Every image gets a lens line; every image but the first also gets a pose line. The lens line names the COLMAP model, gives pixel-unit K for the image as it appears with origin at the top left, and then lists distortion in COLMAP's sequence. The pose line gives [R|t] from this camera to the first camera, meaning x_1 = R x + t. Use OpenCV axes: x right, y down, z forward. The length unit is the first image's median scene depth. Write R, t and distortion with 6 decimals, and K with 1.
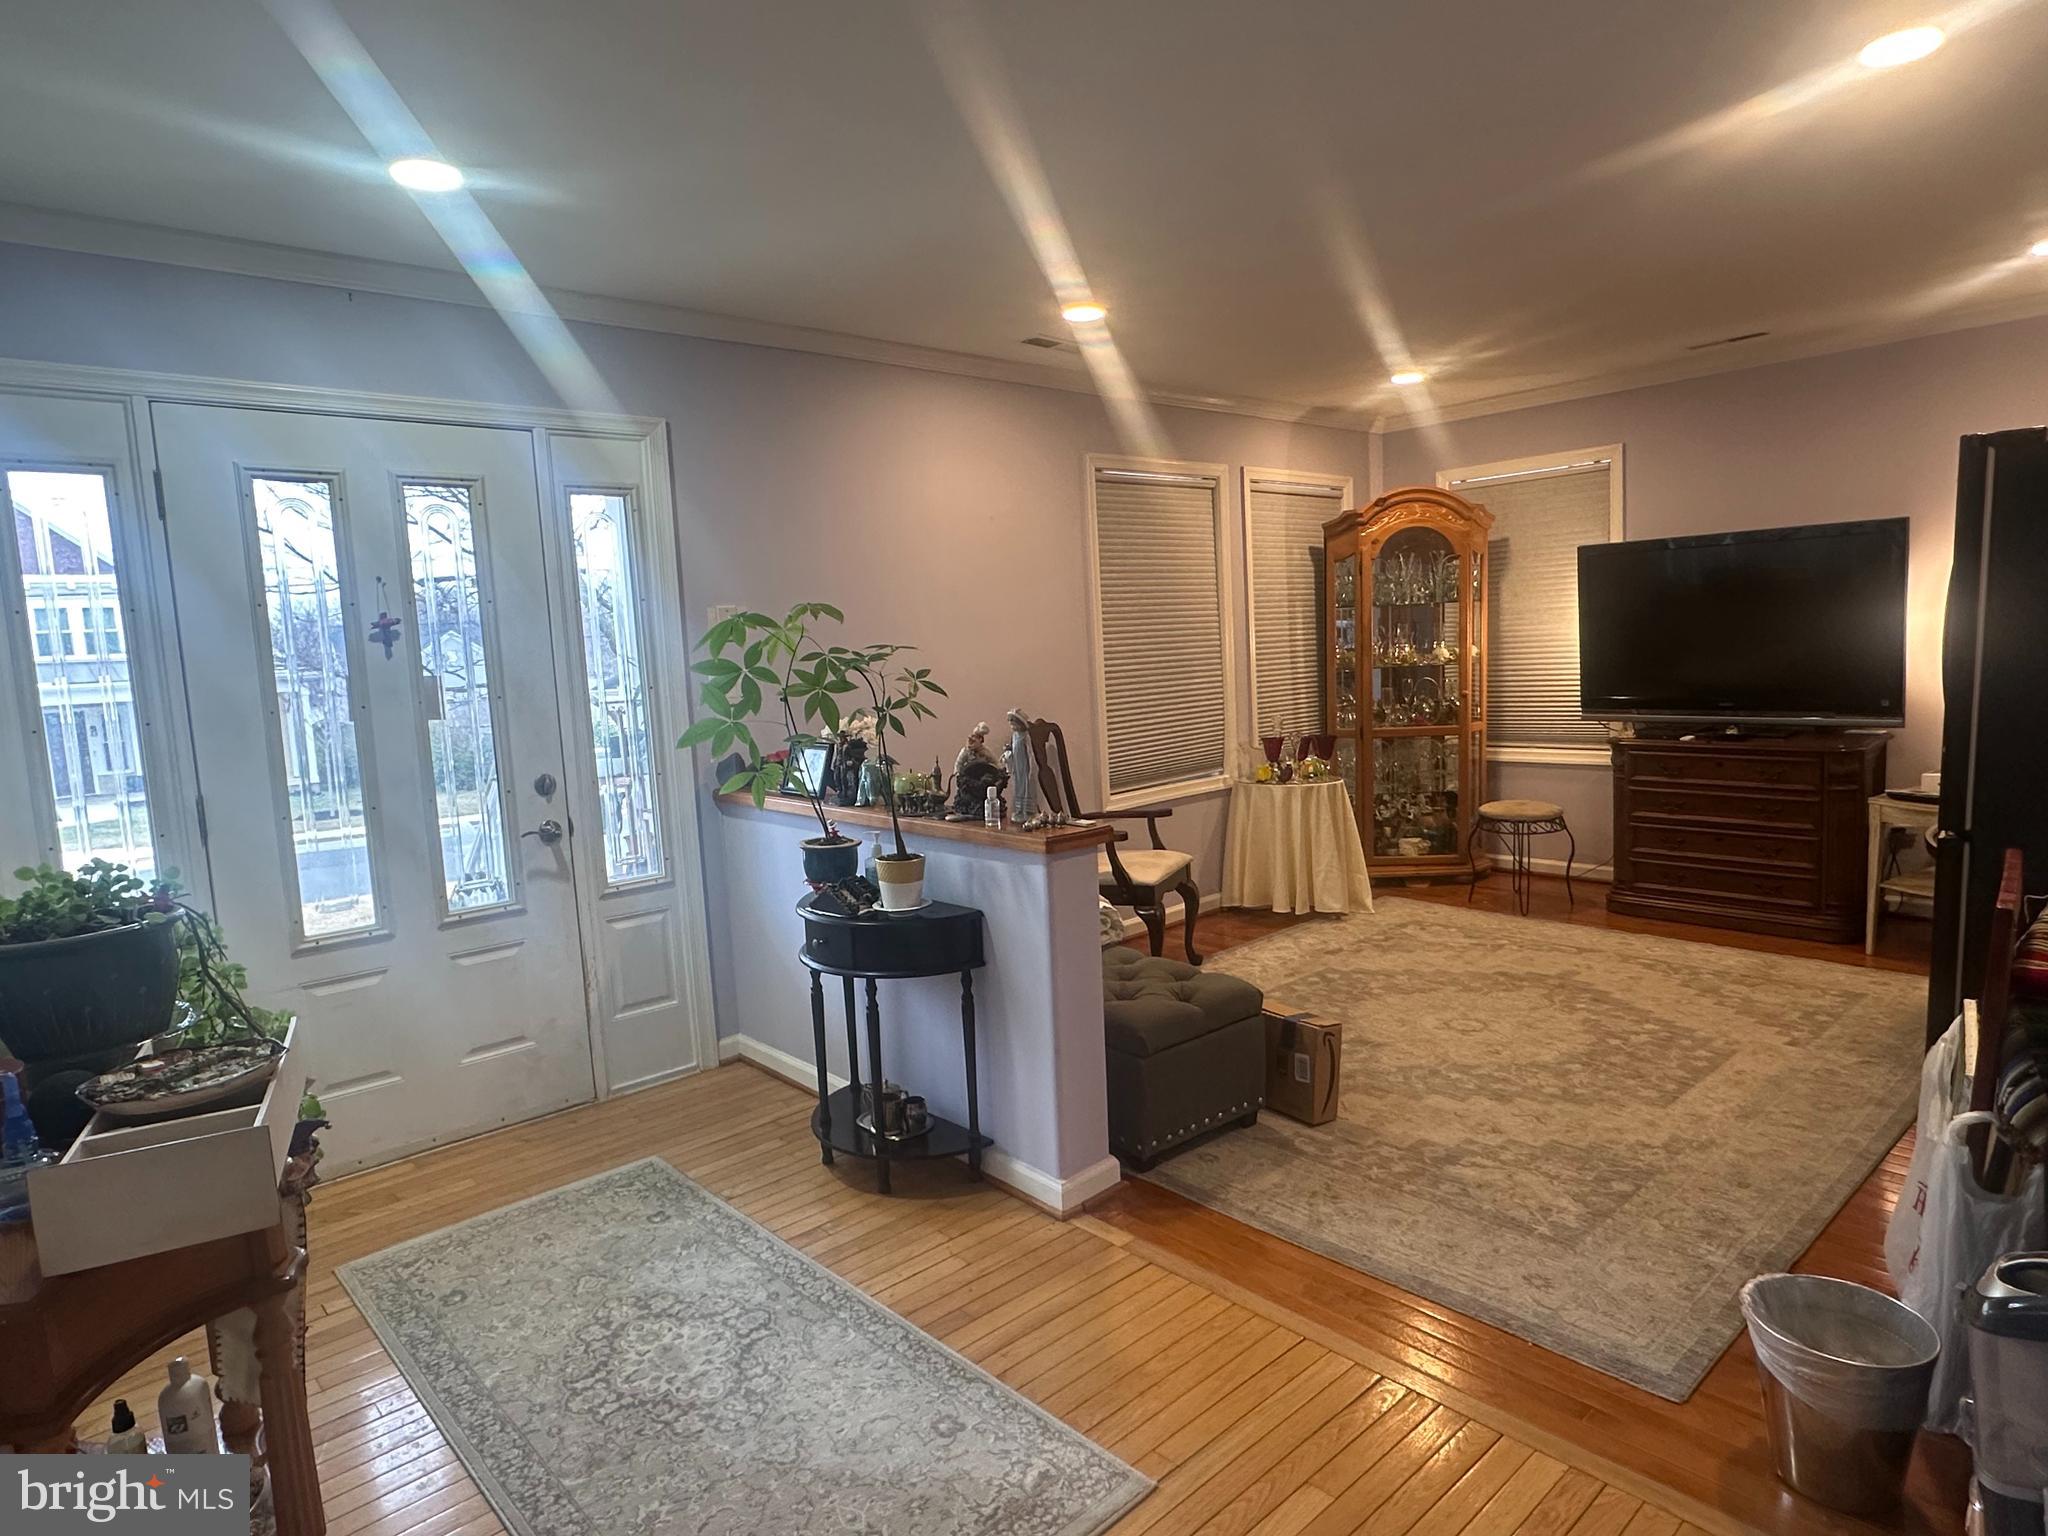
lens RADIAL K [[1193.2, 0, 1024.0], [0, 1193.2, 768.0], [0, 0, 1]] dist [-0.000048, -0.000072]
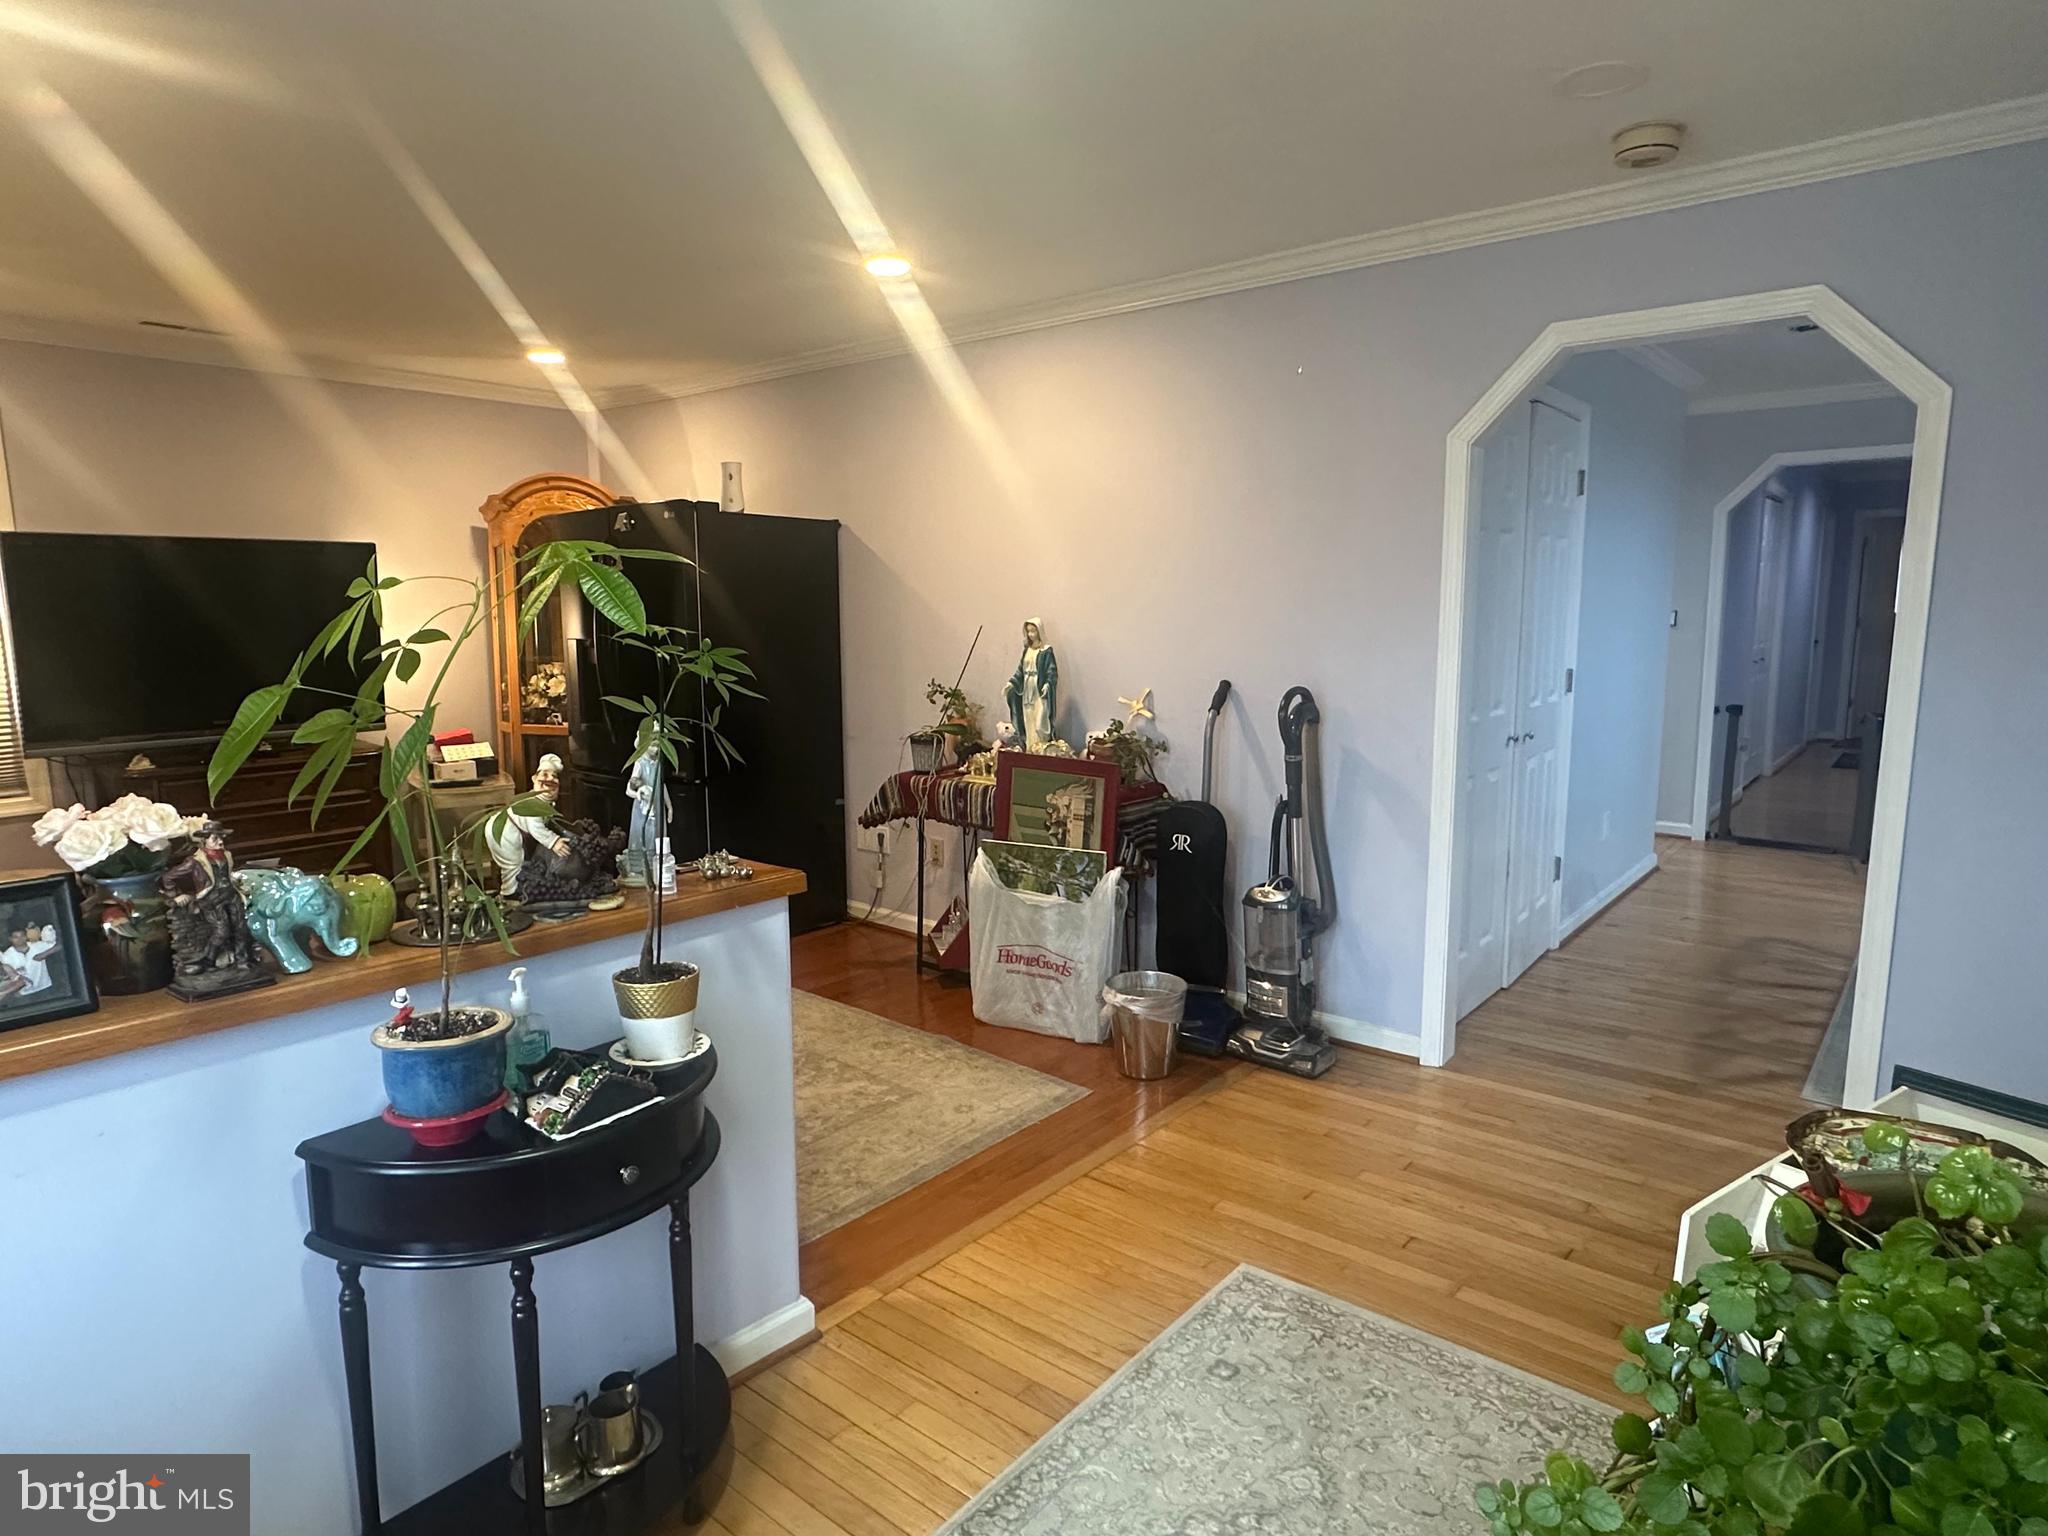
lens RADIAL K [[1173.6, 0, 1024.0], [0, 1173.6, 768.0], [0, 0, 1]] dist [-0.000817, 0.000968]
pose [[-0.144033, -0.090208, 0.985453, -0.784105], [0.124591, 0.986259, 0.108492, -0.080435], [-0.981698, 0.138405, -0.130814, 0.961104]]
